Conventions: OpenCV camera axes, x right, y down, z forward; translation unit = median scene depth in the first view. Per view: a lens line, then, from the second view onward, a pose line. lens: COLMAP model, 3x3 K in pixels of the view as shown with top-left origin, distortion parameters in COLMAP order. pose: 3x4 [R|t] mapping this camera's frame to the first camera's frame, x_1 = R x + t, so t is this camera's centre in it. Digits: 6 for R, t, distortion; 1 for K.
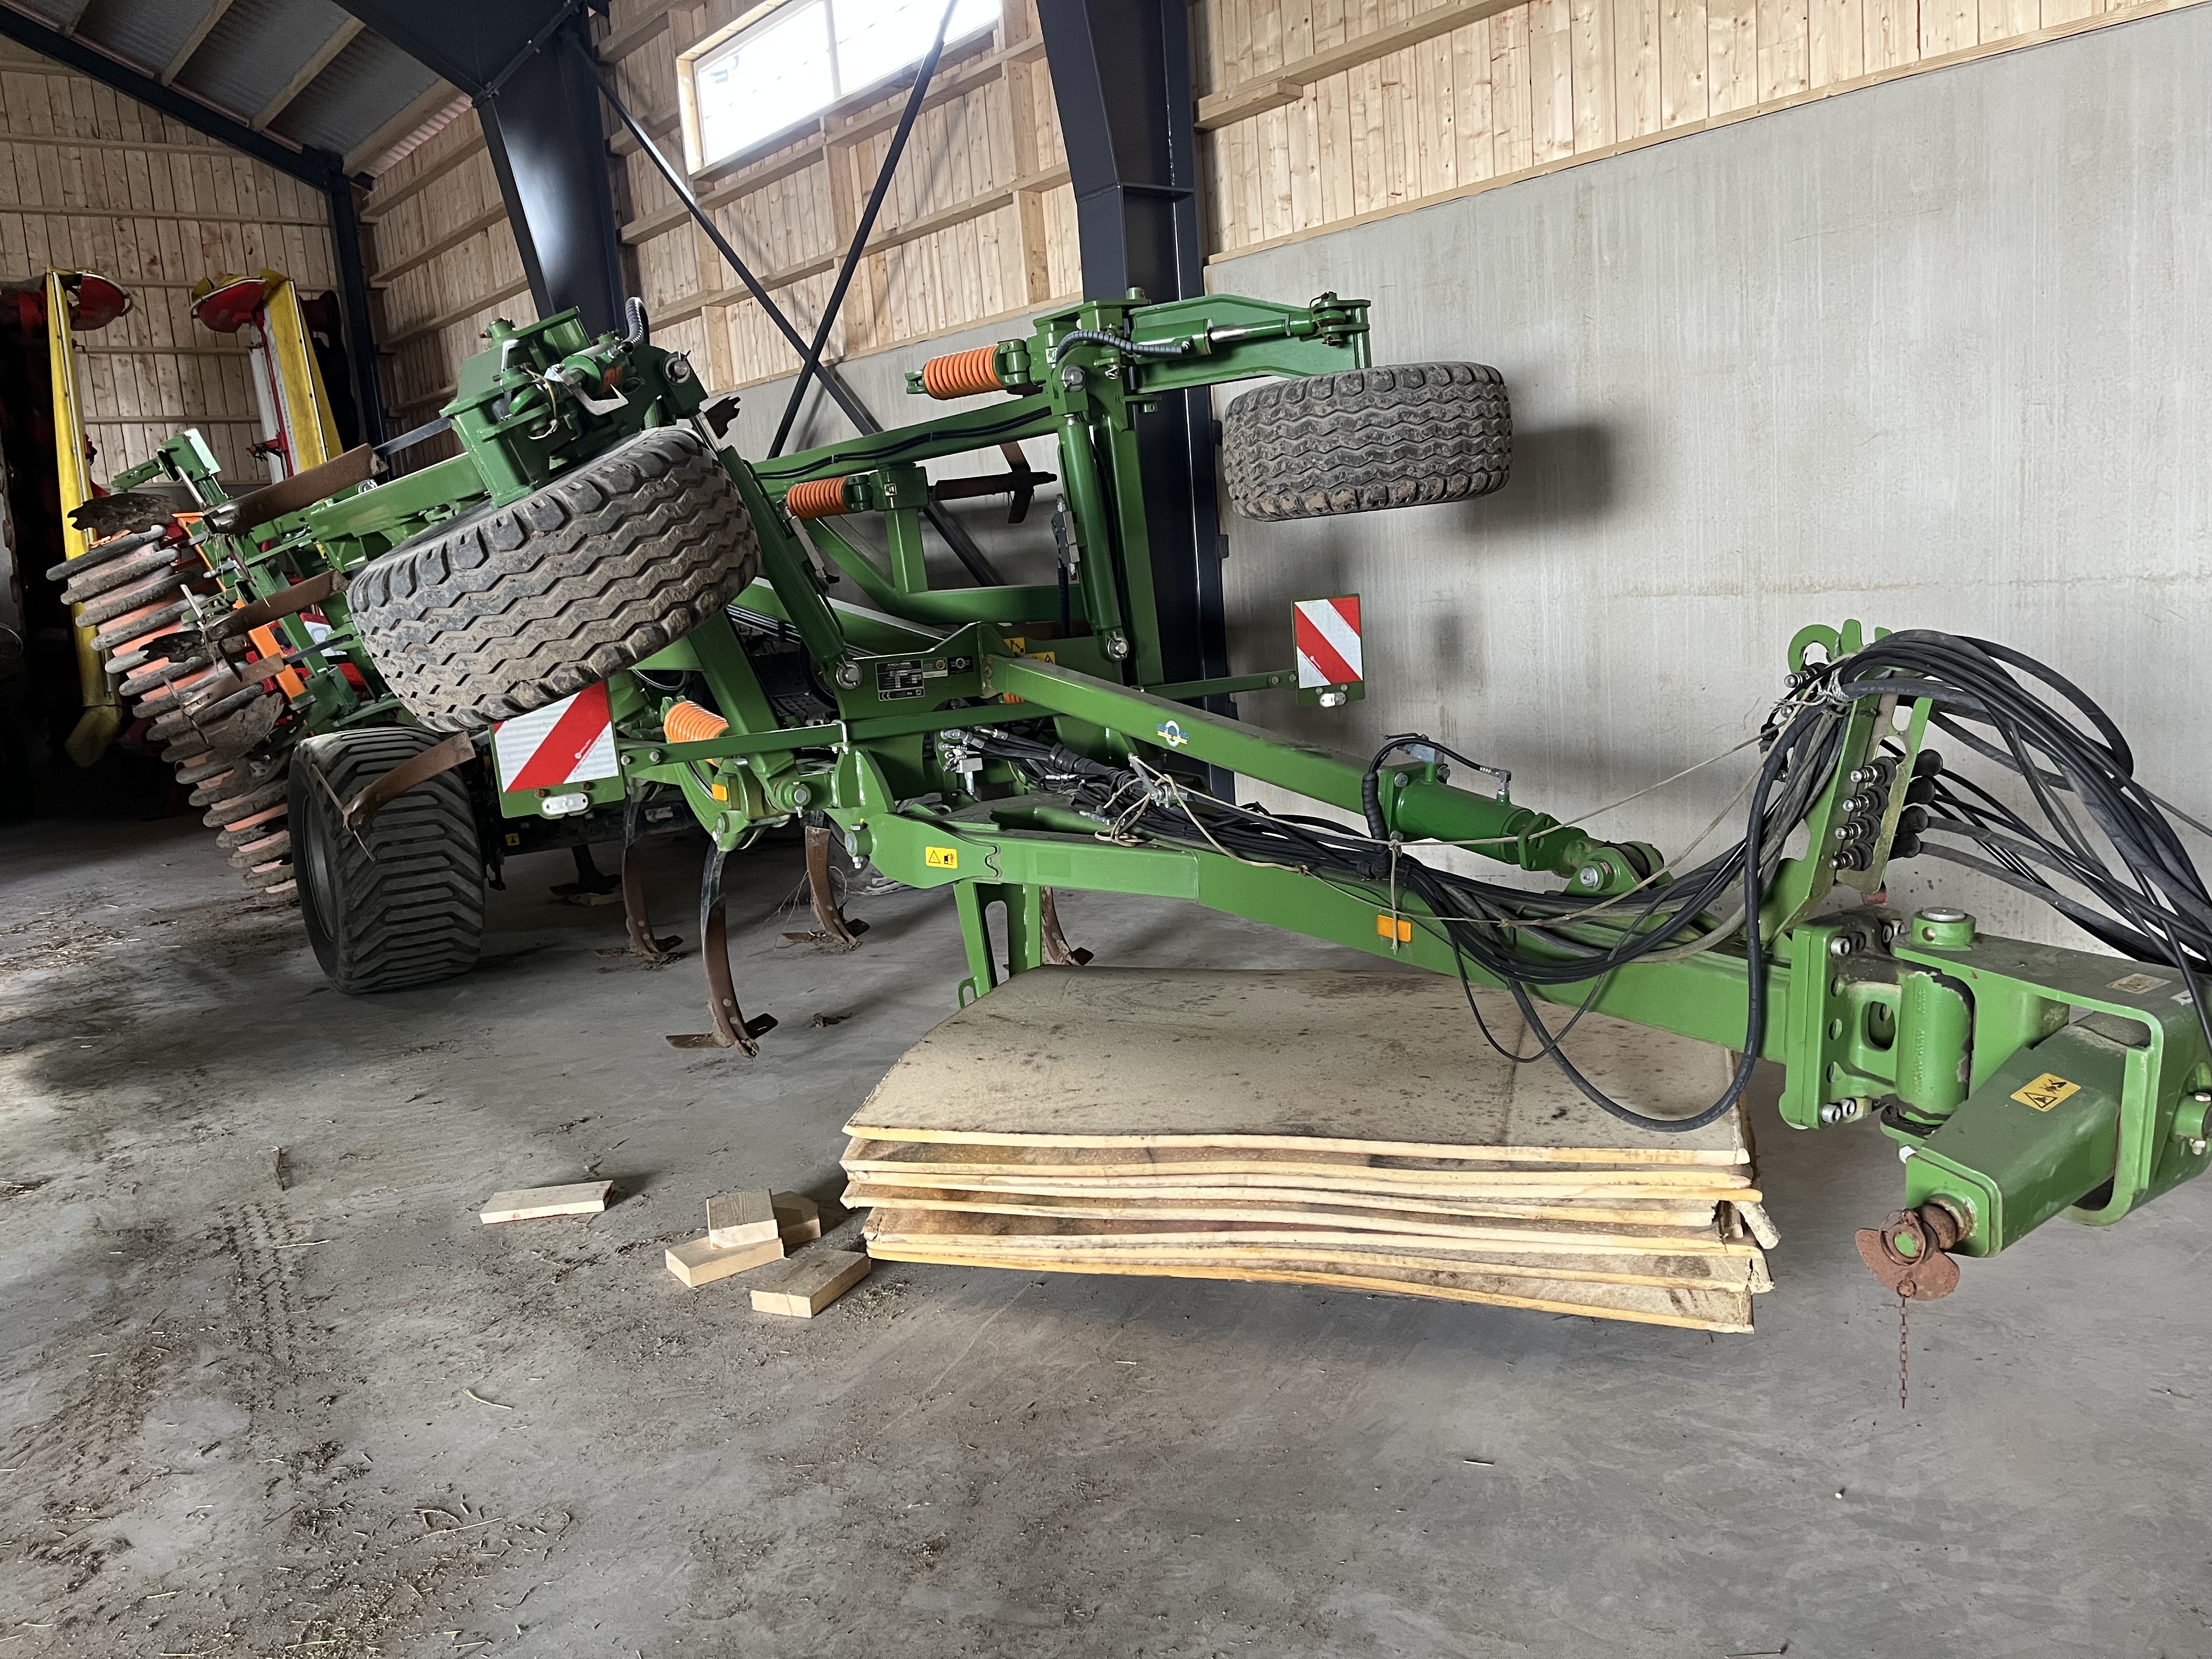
lens RADIAL K [[1698.8, 0, 1106.0], [0, 1698.8, 829.5], [0, 0, 1]] dist [0.082430, -0.112350]
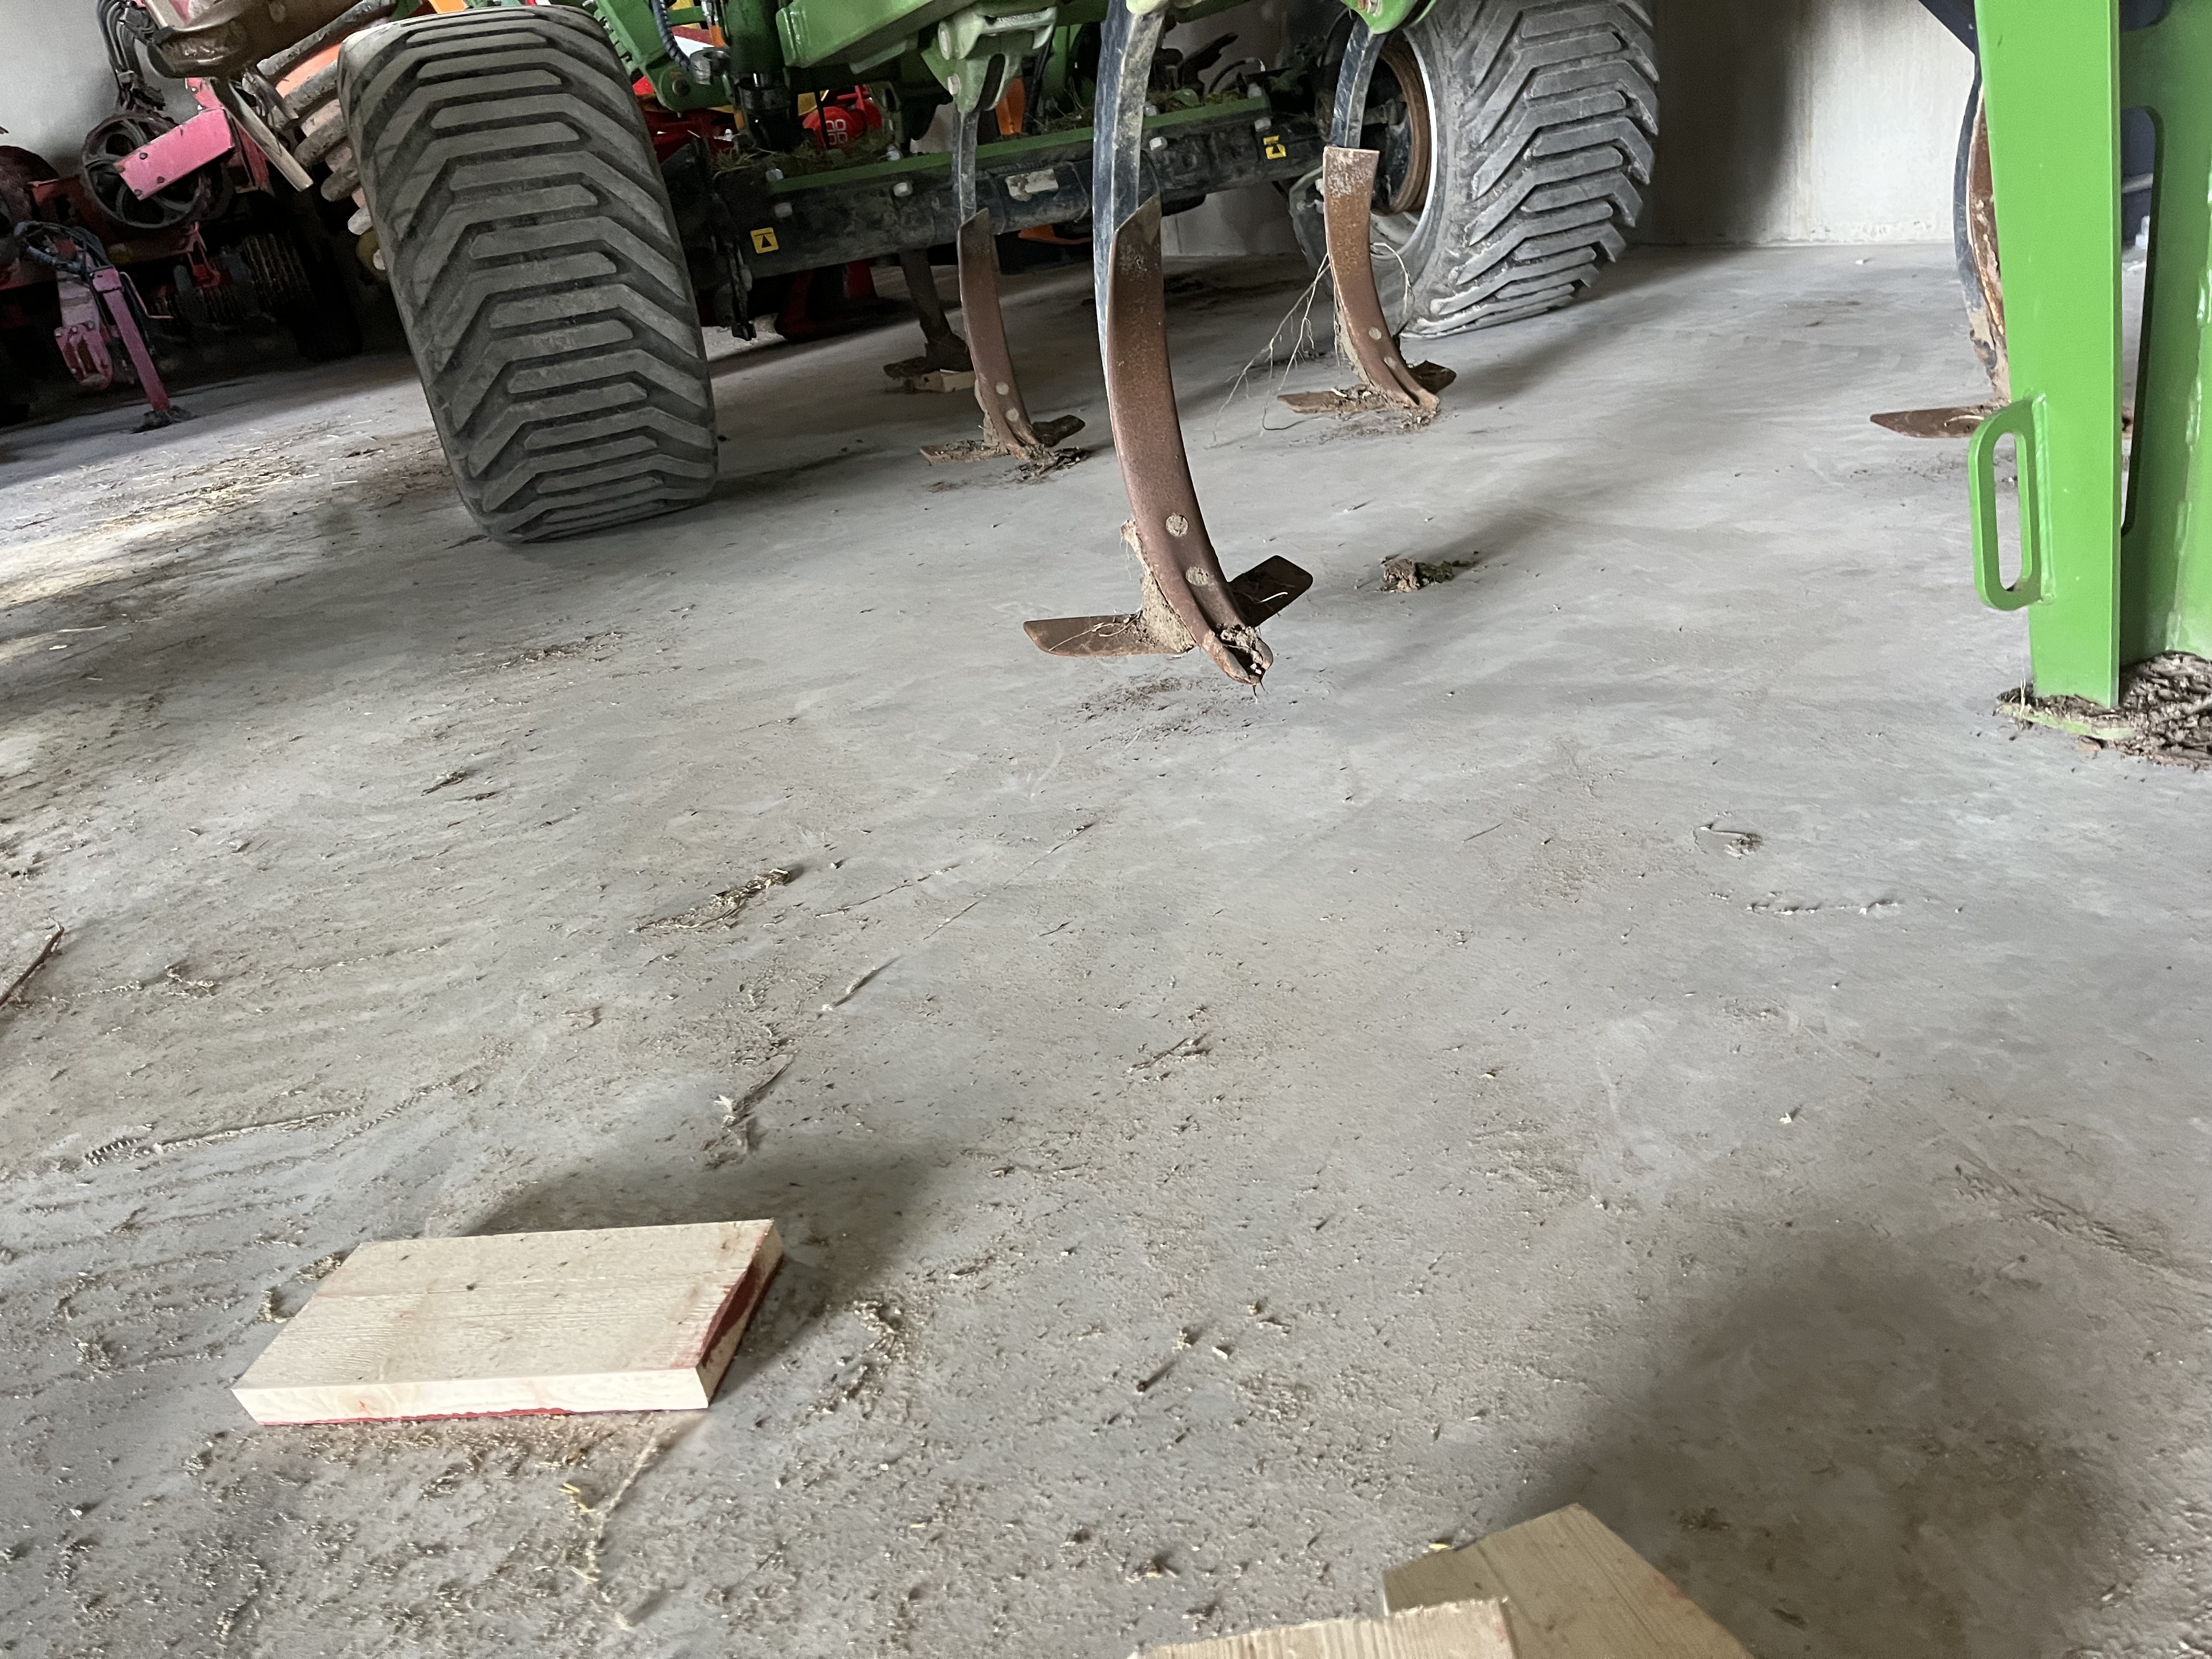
lens RADIAL K [[1698.8, 0, 1106.0], [0, 1698.8, 829.5], [0, 0, 1]] dist [0.082430, -0.112350]
pose [[0.967259, 0.012311, -0.253491, -0.120493], [0.052675, 0.967333, 0.247976, 0.061020], [0.248263, -0.253210, 0.935013, 0.536396]]
